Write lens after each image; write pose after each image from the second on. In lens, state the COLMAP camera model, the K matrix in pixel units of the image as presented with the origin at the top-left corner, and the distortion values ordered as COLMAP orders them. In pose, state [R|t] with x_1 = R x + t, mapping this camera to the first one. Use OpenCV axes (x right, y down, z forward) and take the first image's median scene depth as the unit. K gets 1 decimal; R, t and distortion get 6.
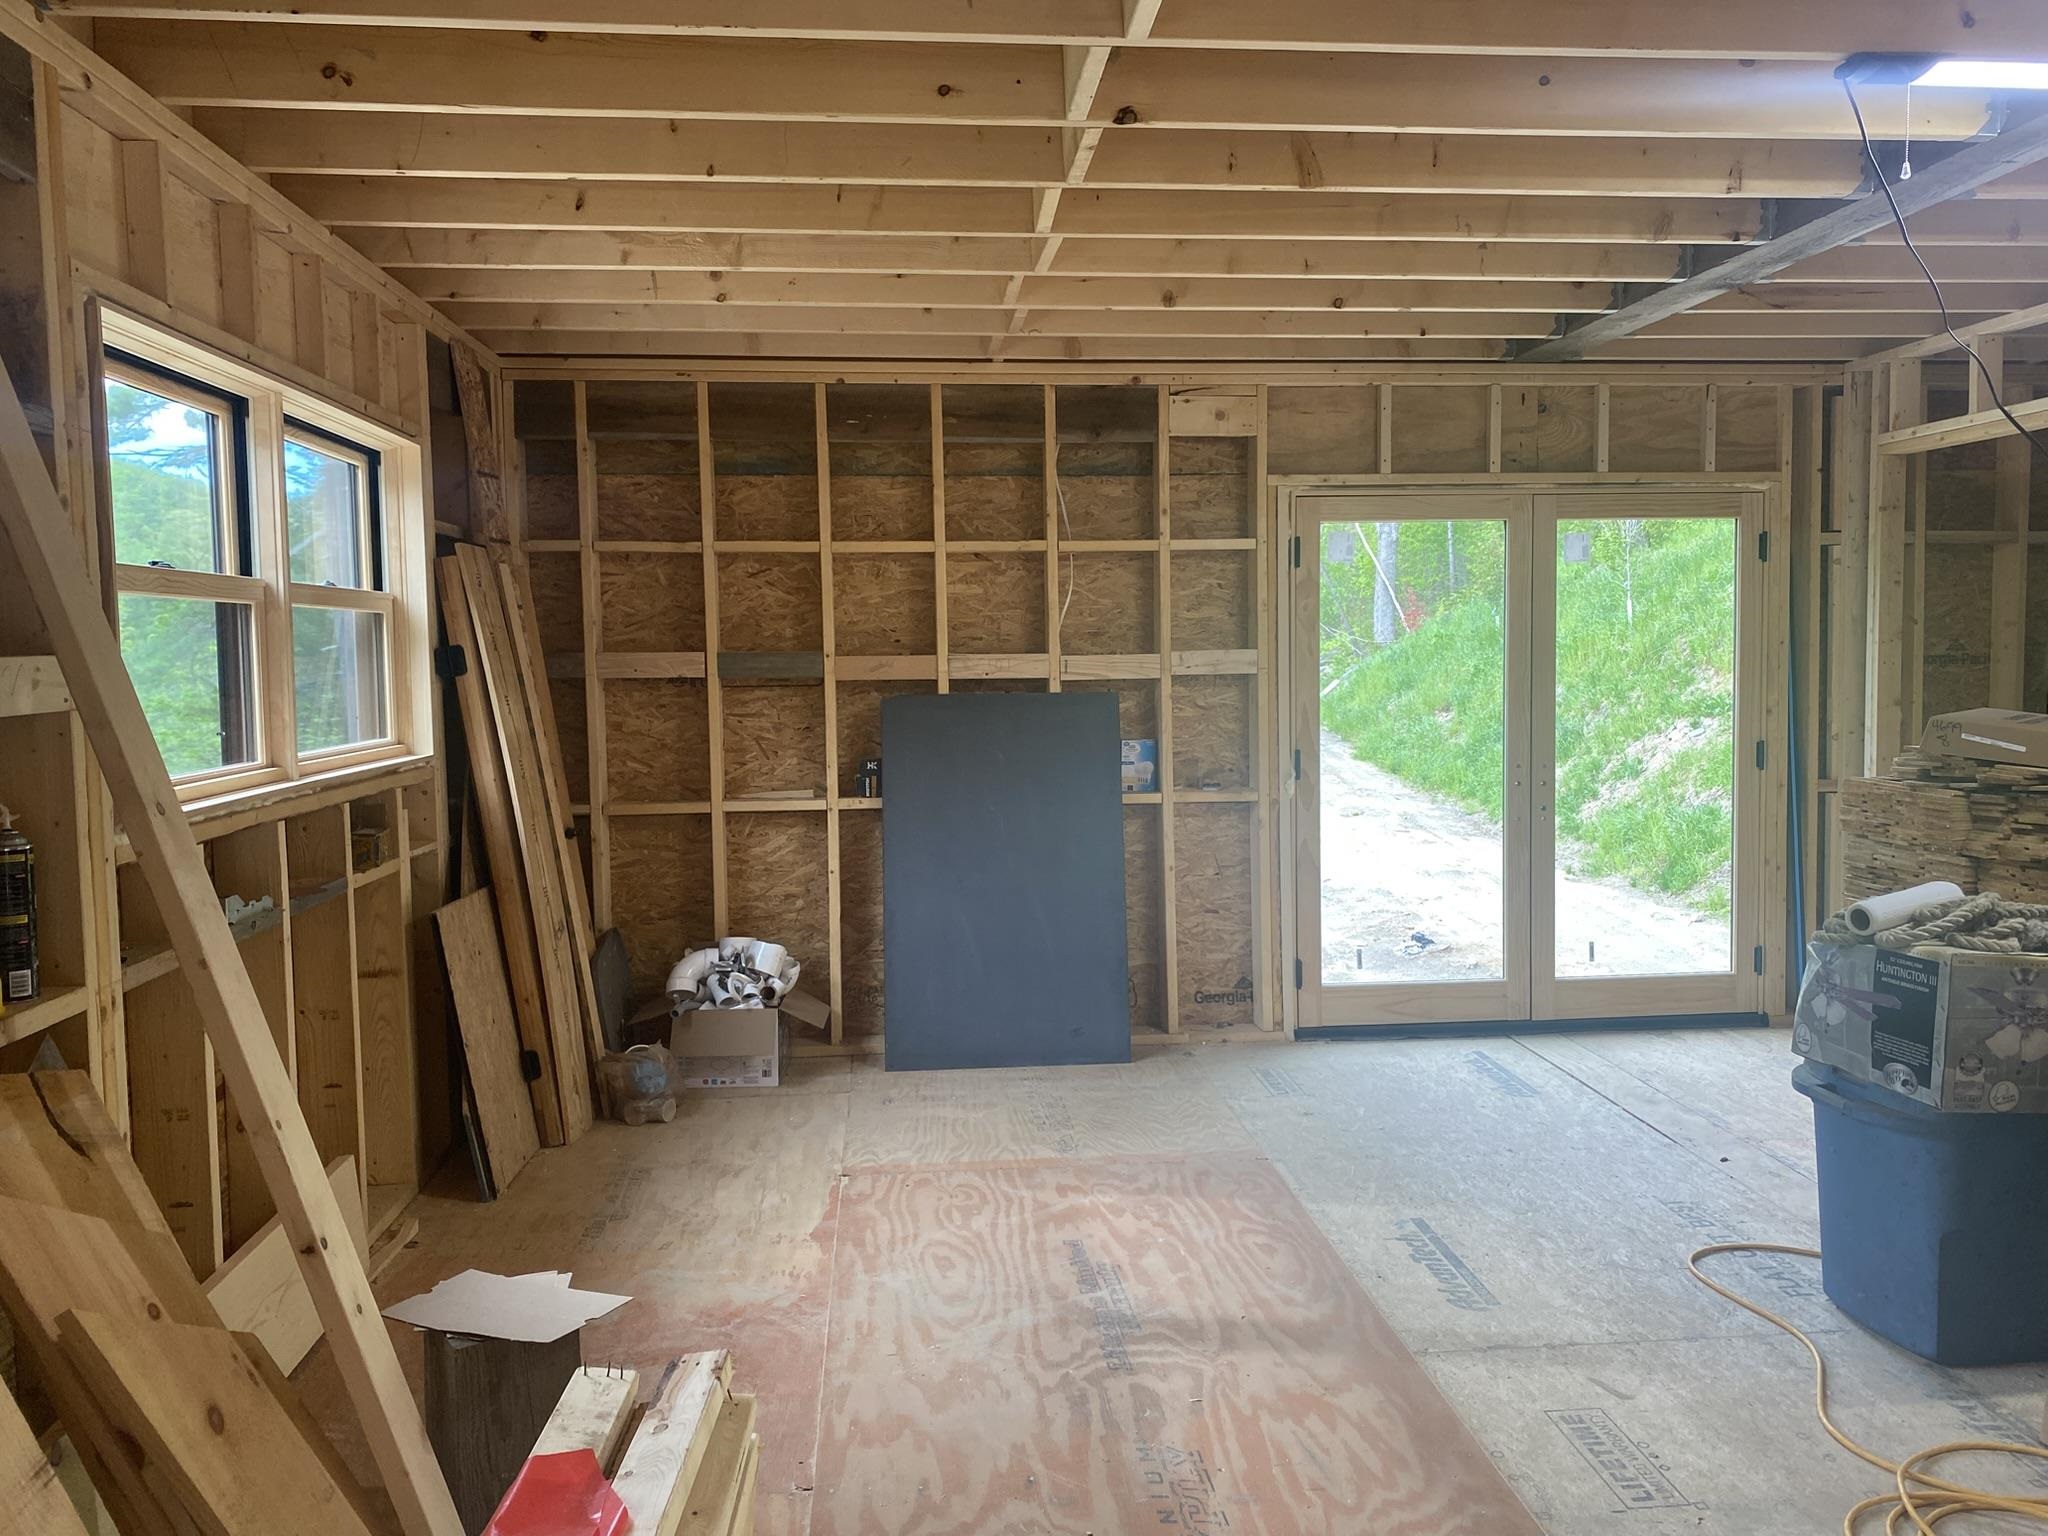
lens RADIAL K [[1566.4, 0, 1026.4], [0, 1566.4, 735.0], [0, 0, 1]] dist [0.105108, -0.199906]
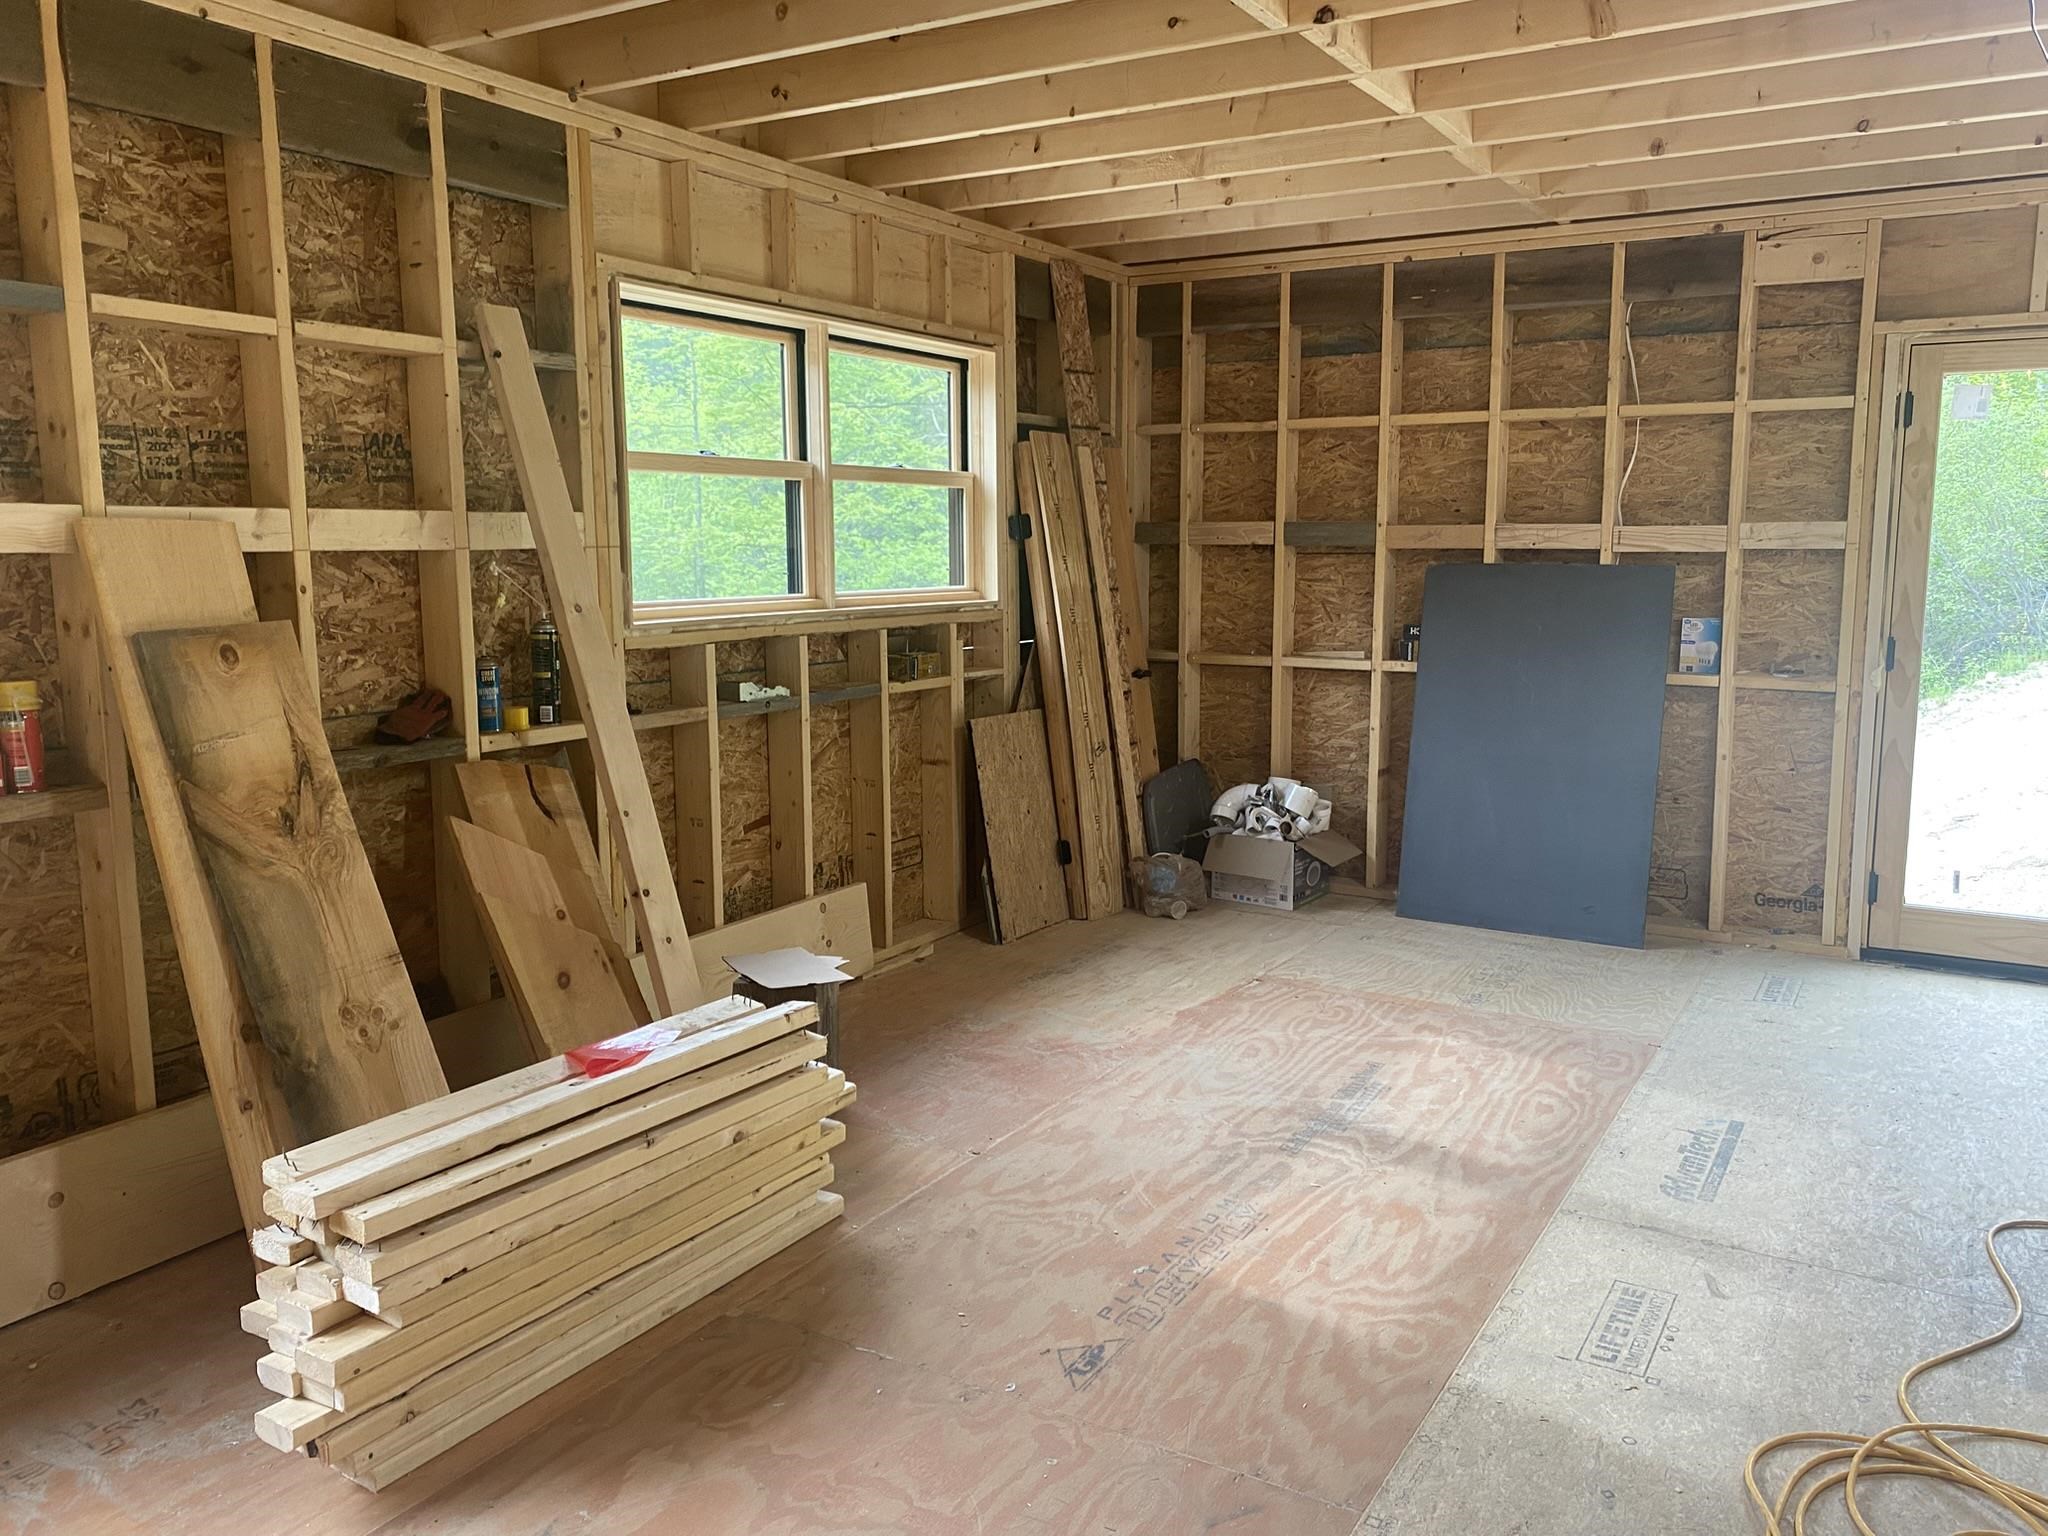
lens RADIAL K [[1566.4, 0, 1026.4], [0, 1566.4, 735.0], [0, 0, 1]] dist [0.105108, -0.199906]
pose [[0.802715, 0.088473, -0.589763, 0.329407], [-0.043156, 0.994959, 0.090519, 0.004700], [0.594799, -0.047209, 0.802487, -0.005608]]
